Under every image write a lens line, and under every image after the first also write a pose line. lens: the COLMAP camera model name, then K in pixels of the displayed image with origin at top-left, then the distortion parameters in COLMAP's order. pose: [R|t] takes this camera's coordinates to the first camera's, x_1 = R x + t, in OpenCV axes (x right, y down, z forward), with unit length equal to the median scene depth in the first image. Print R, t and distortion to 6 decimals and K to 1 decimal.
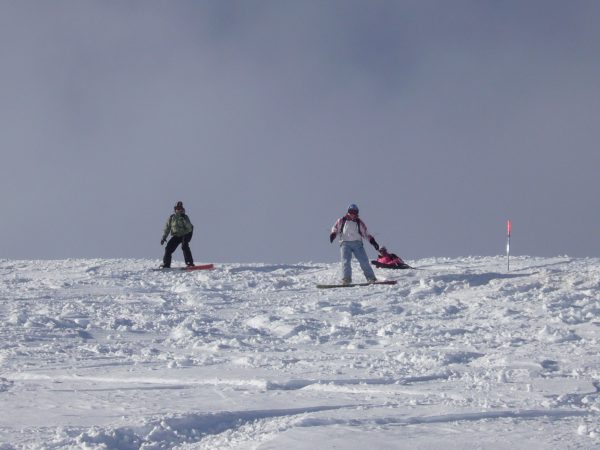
lens RADIAL K [[1638.1, 0, 299.8], [0, 1638.1, 224.6], [0, 0, 1]] dist [-0.029764, 0.000000]
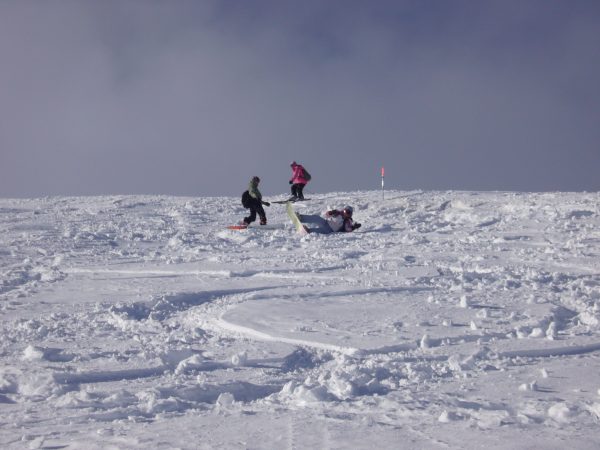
lens RADIAL K [[1638.1, 0, 300.2], [0, 1638.1, 225.4], [0, 0, 1]] dist [-0.029764, 0.000000]
pose [[0.999643, -0.009726, 0.024871, 0.008302], [0.010420, 0.999556, -0.027907, 0.096074], [-0.024588, 0.028156, 0.999301, -0.569122]]
